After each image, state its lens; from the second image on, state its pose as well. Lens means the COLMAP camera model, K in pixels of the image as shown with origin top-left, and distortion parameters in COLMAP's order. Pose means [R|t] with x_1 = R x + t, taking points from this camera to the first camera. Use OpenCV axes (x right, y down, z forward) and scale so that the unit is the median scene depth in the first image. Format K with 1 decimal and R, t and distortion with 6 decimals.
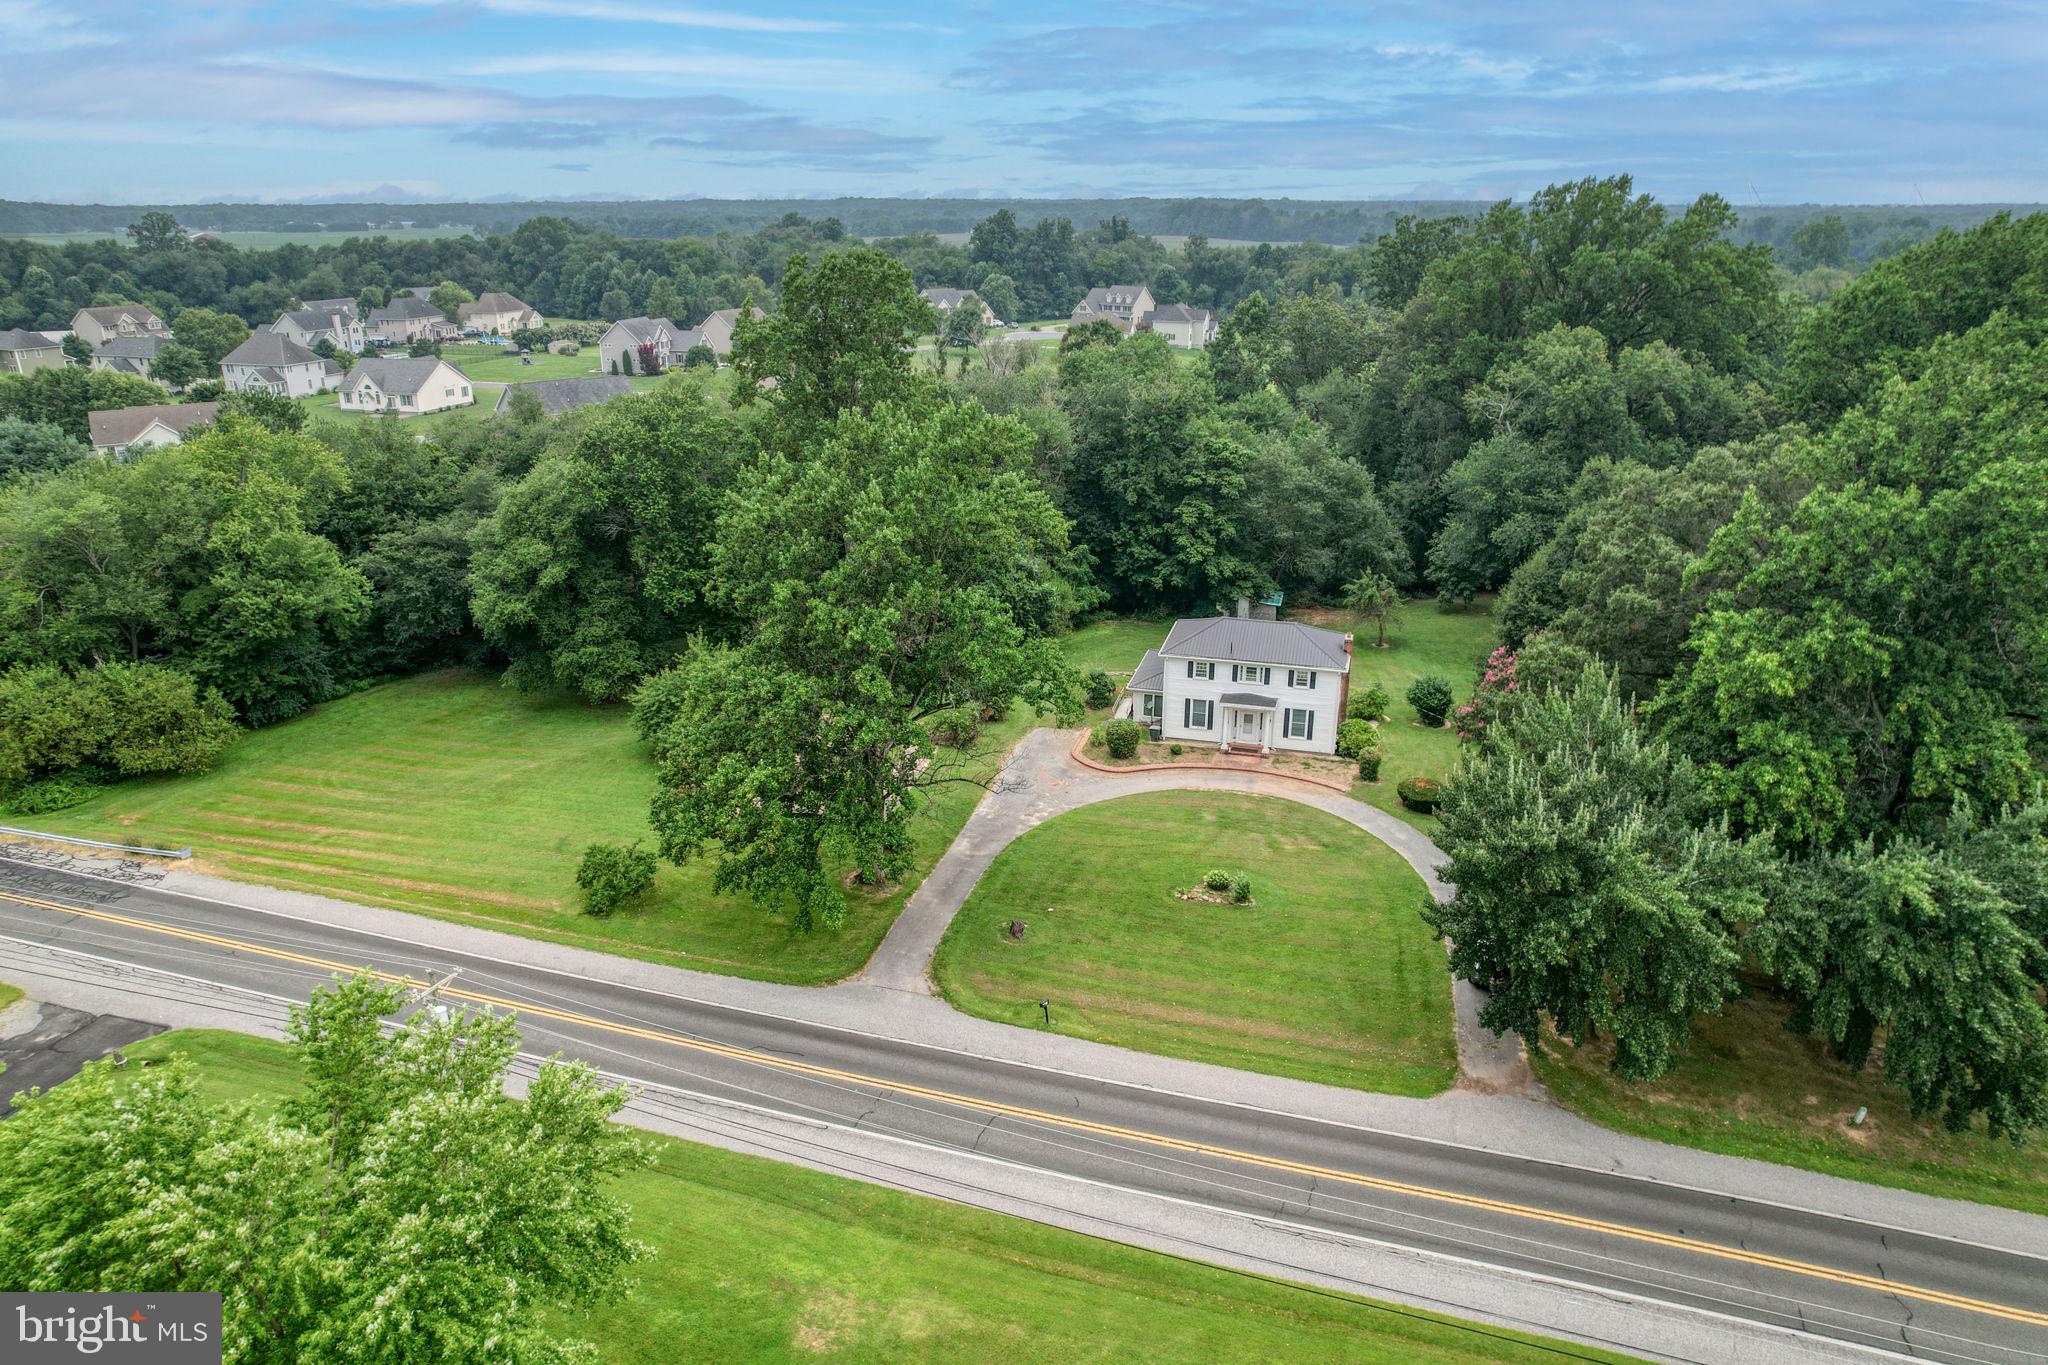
lens RADIAL K [[1323.7, 0, 1024.0], [0, 1323.7, 682.5], [0, 0, 1]] dist [-0.007868, -0.154440]
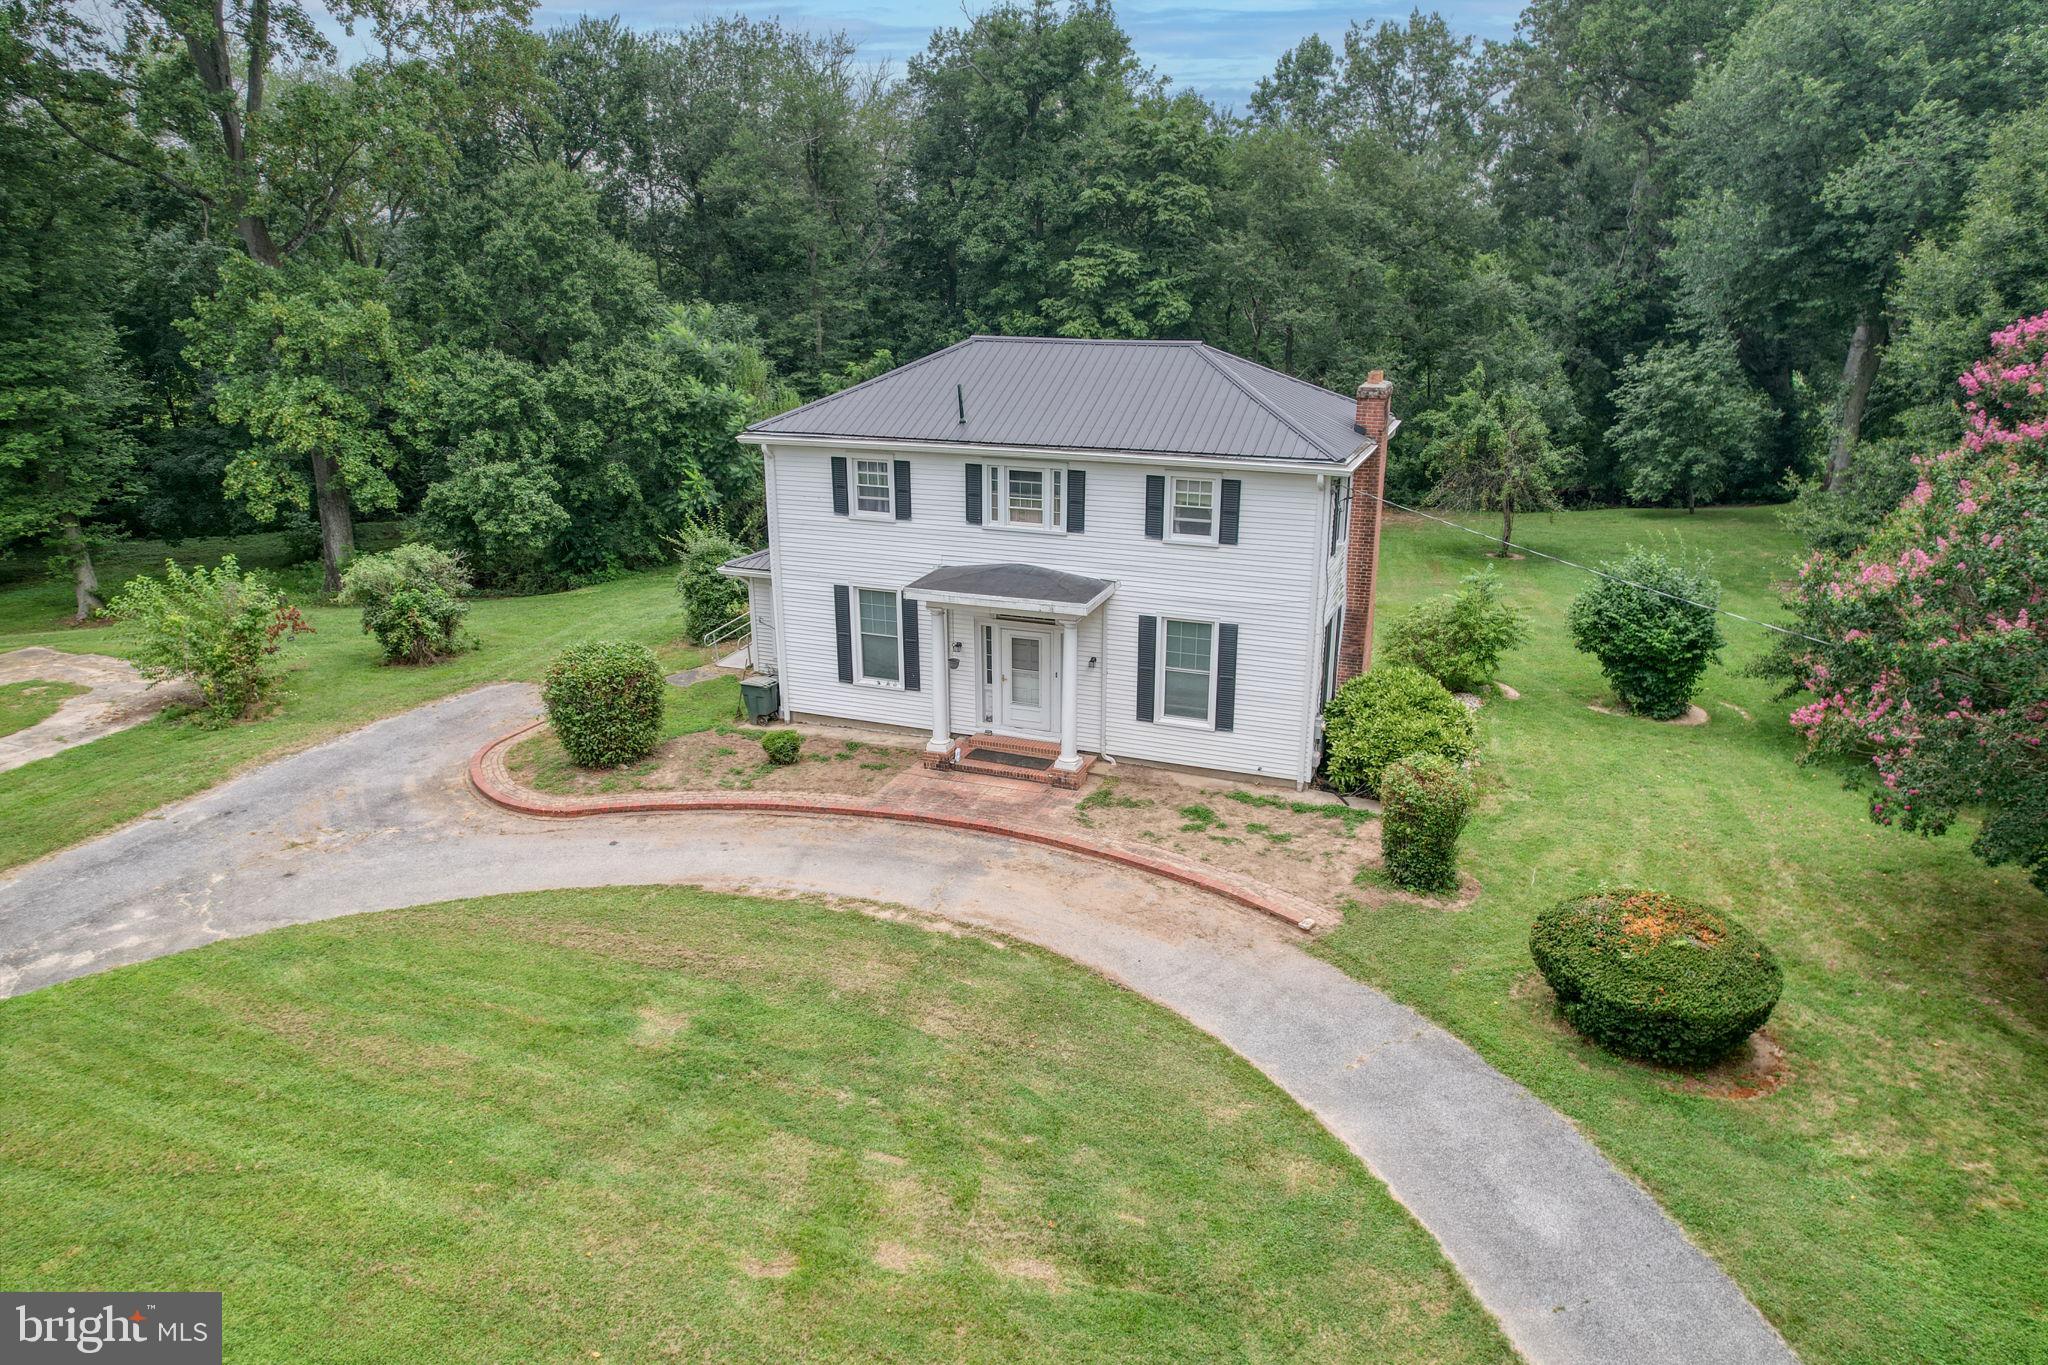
lens RADIAL K [[1313.9, 0, 1018.7], [0, 1313.9, 690.8], [0, 0, 1]] dist [-0.076930, 0.063201]
pose [[0.993492, 0.032309, -0.109219, 0.205054], [-0.035759, 0.998917, -0.029780, 0.045462], [0.108139, 0.033492, 0.993571, 0.722111]]
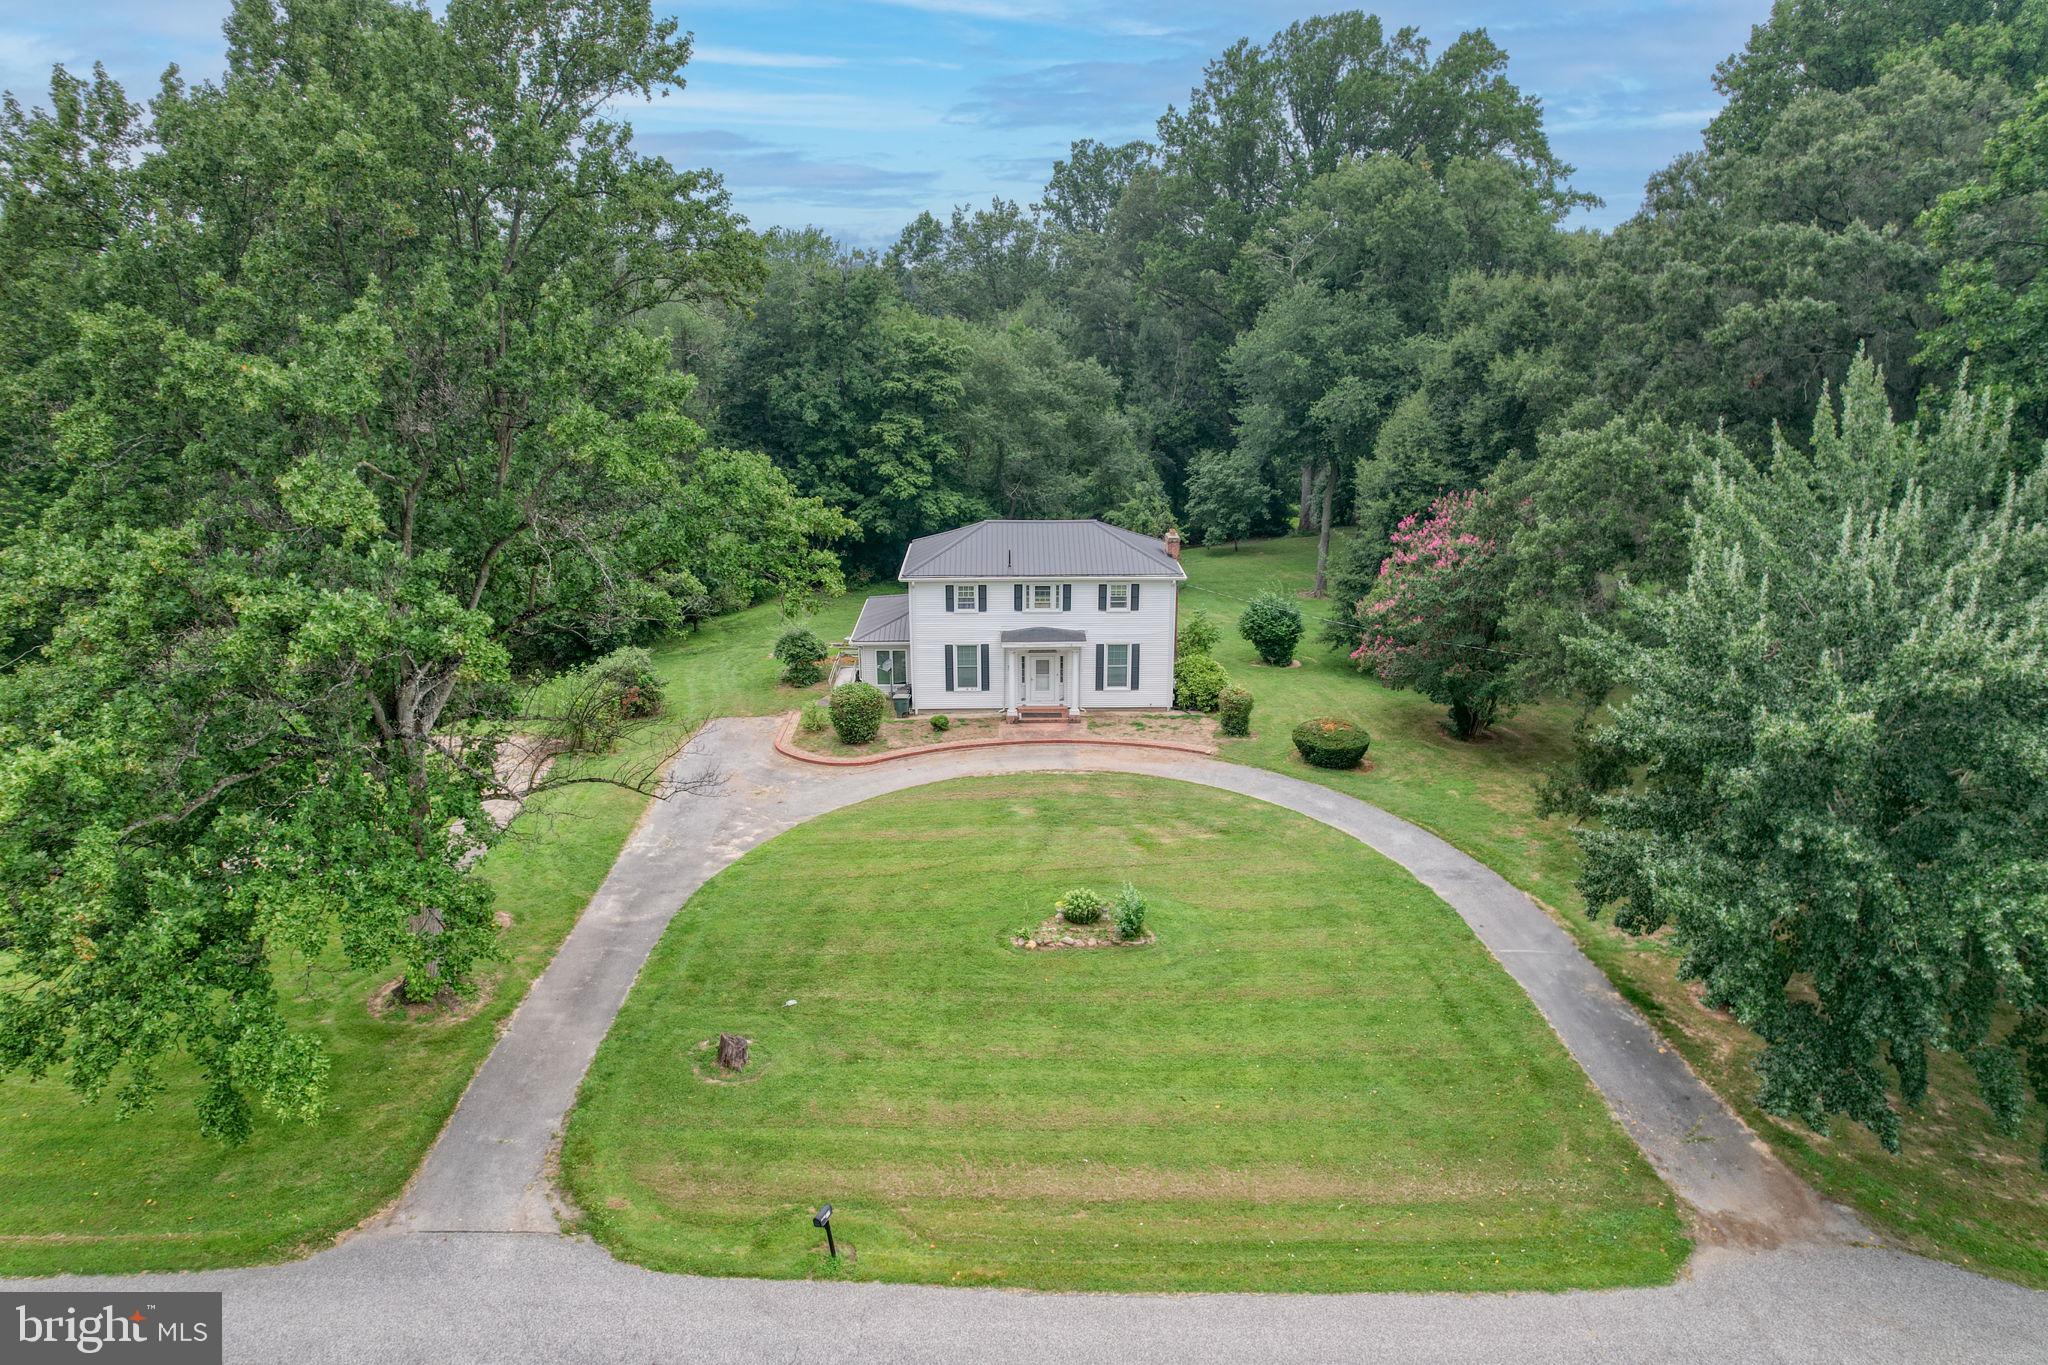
lens RADIAL K [[1313.9, 0, 1018.7], [0, 1313.9, 690.8], [0, 0, 1]] dist [-0.076930, 0.063201]
pose [[0.961031, -0.087275, 0.262301, -0.014401], [0.099340, 0.994504, -0.033069, 0.060864], [-0.257973, 0.057837, 0.964419, 0.382449]]
